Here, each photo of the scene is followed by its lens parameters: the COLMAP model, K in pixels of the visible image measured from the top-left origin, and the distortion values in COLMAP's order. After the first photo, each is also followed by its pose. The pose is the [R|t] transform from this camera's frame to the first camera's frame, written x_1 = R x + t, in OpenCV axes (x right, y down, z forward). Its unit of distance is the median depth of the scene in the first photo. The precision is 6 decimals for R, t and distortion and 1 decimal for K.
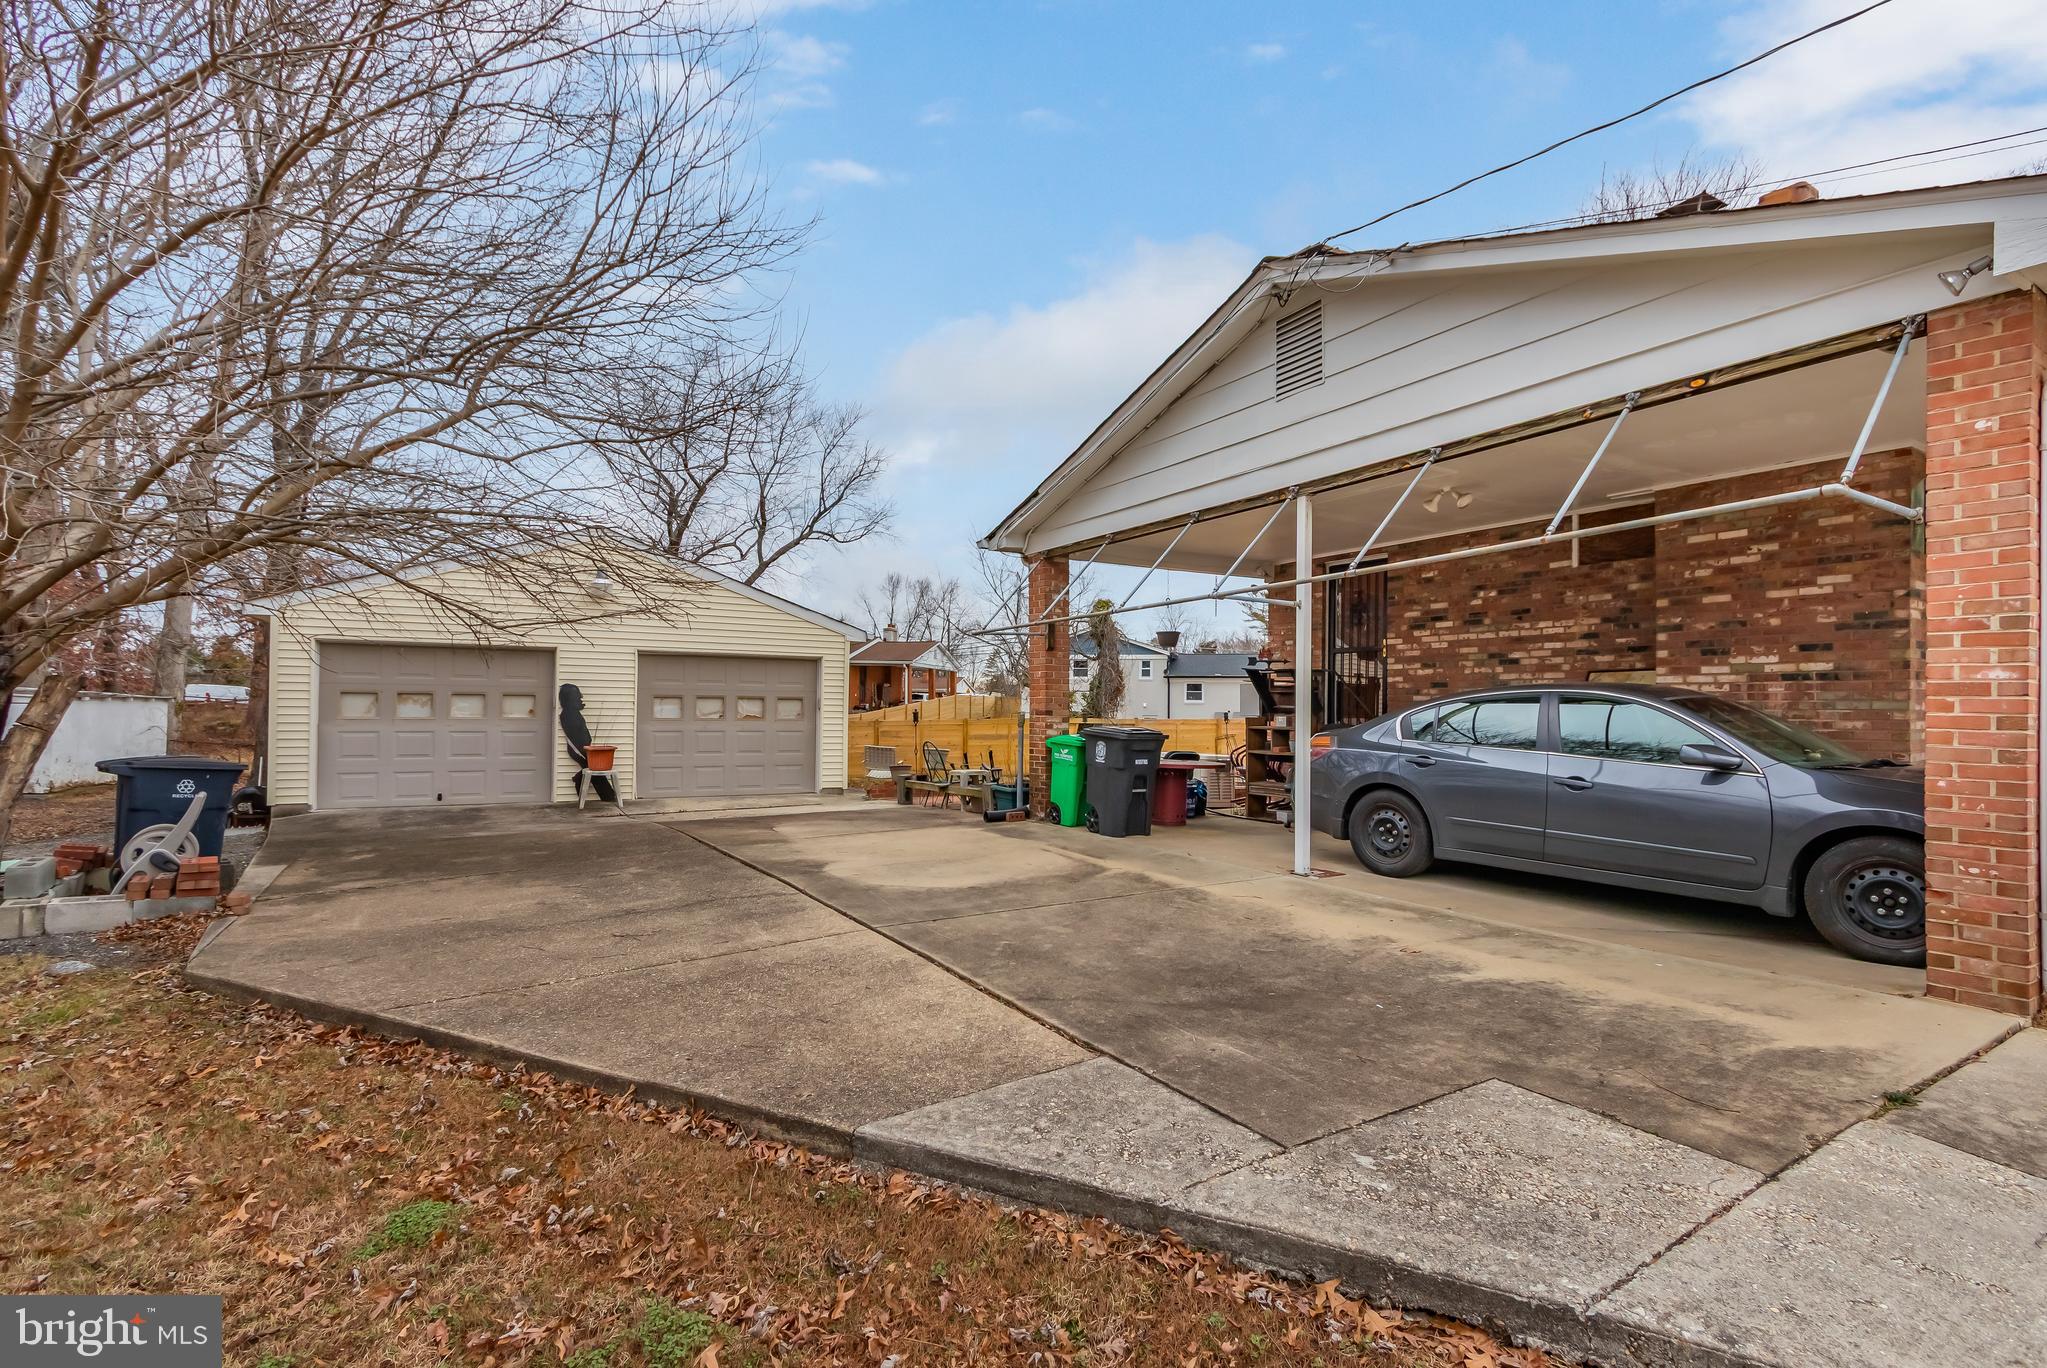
lens RADIAL K [[938.7, 0, 1025.2], [0, 938.7, 691.4], [0, 0, 1]] dist [0.001198, -0.000049]
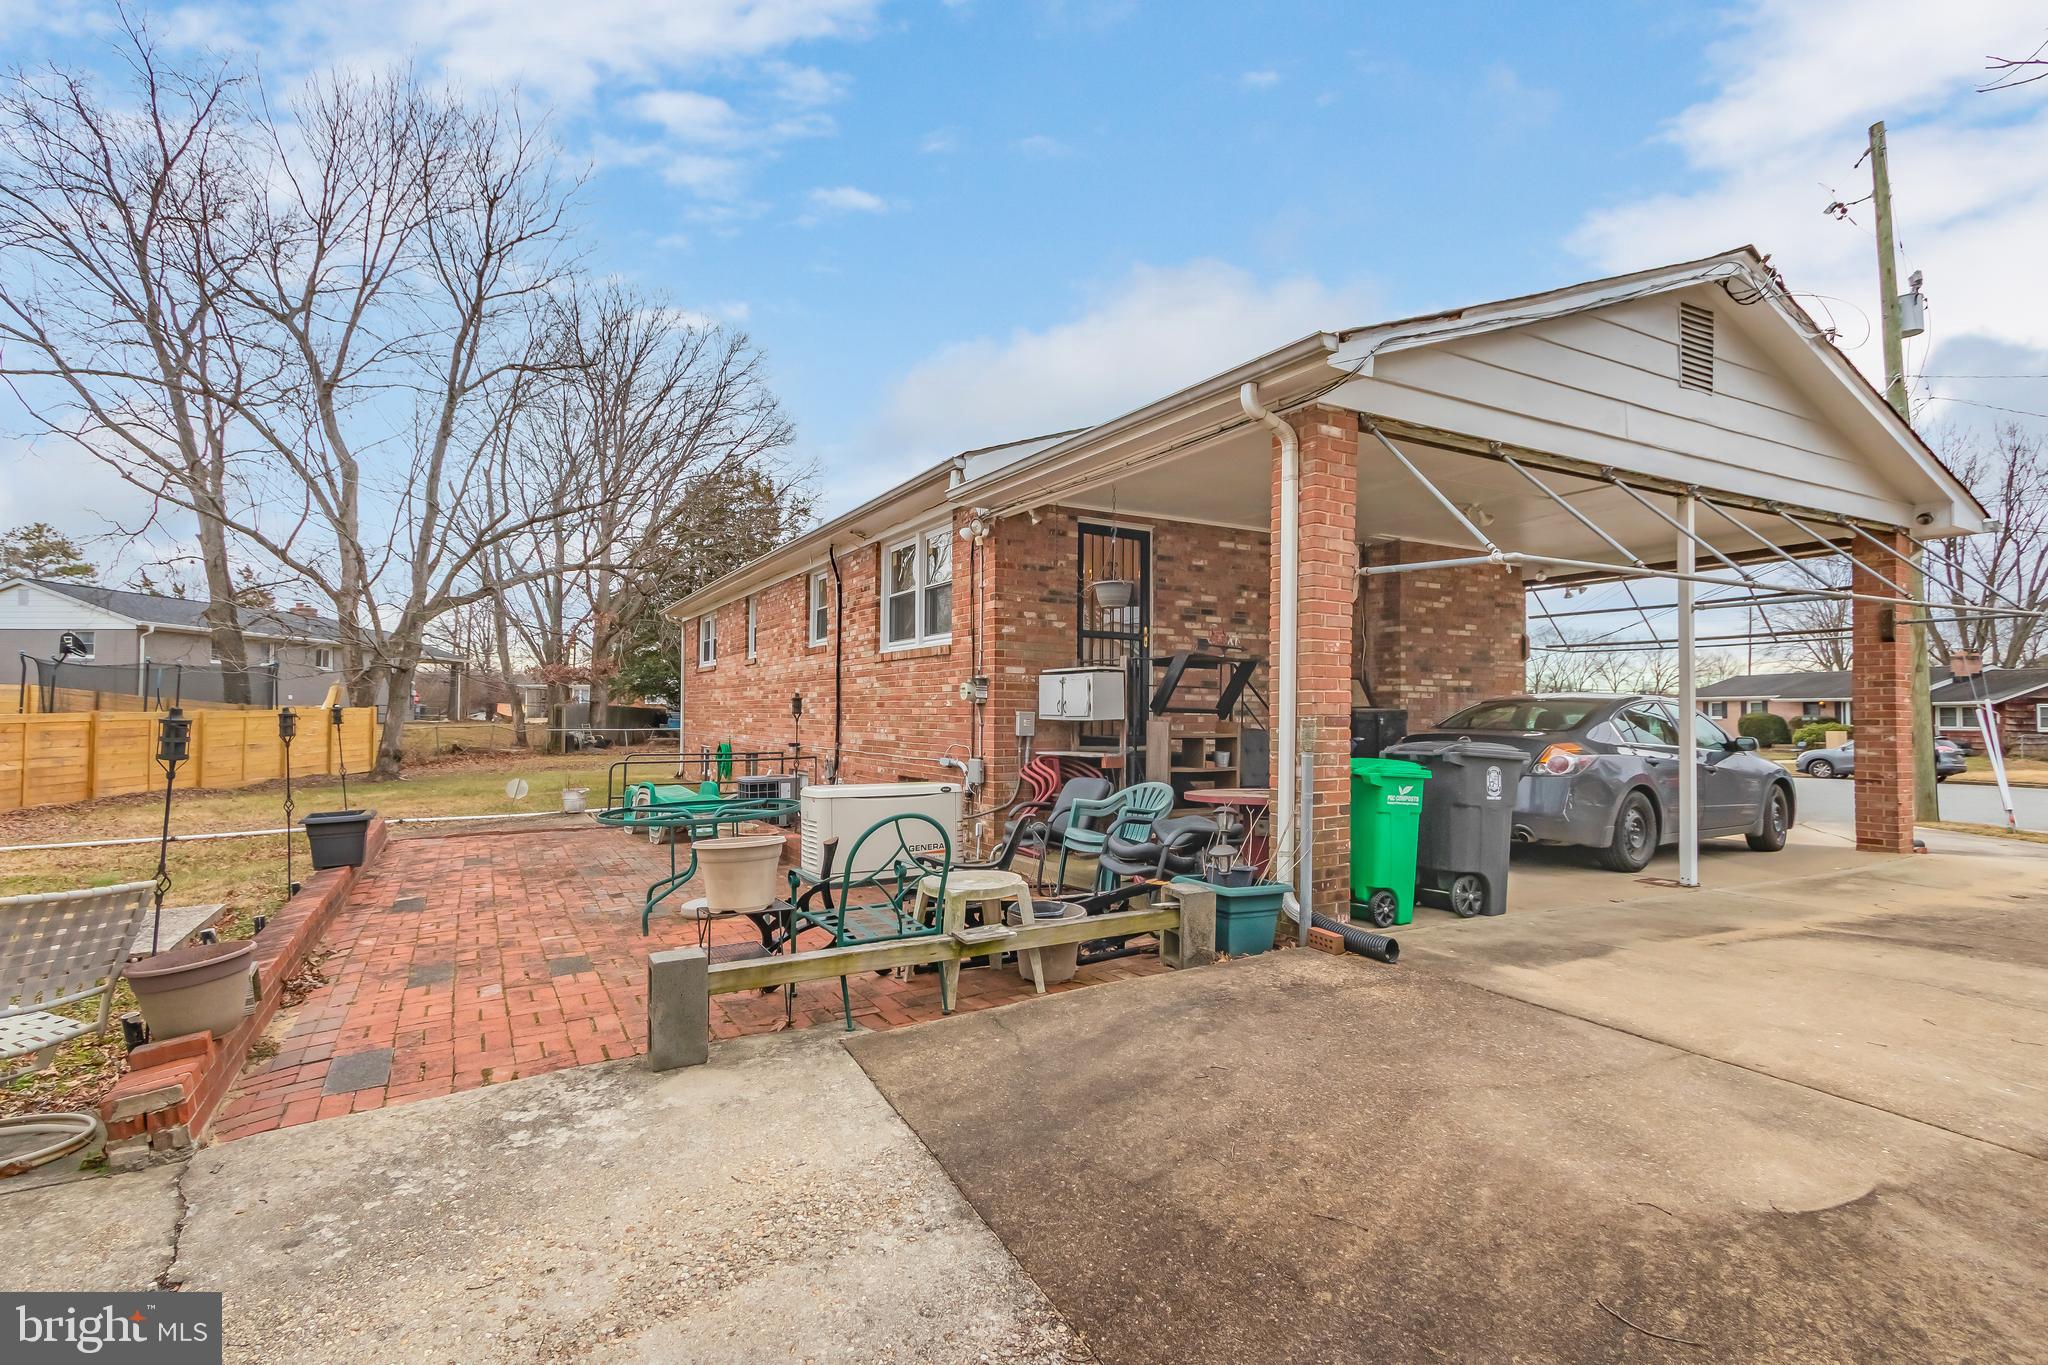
lens RADIAL K [[939.2, 0, 1022.6], [0, 939.2, 687.8], [0, 0, 1]] dist [0.001198, -0.000049]
pose [[0.048979, 0.020245, 0.998595, -0.515099], [-0.024168, 0.999526, -0.019079, 0.019766], [-0.998507, -0.023200, 0.049445, 1.191439]]
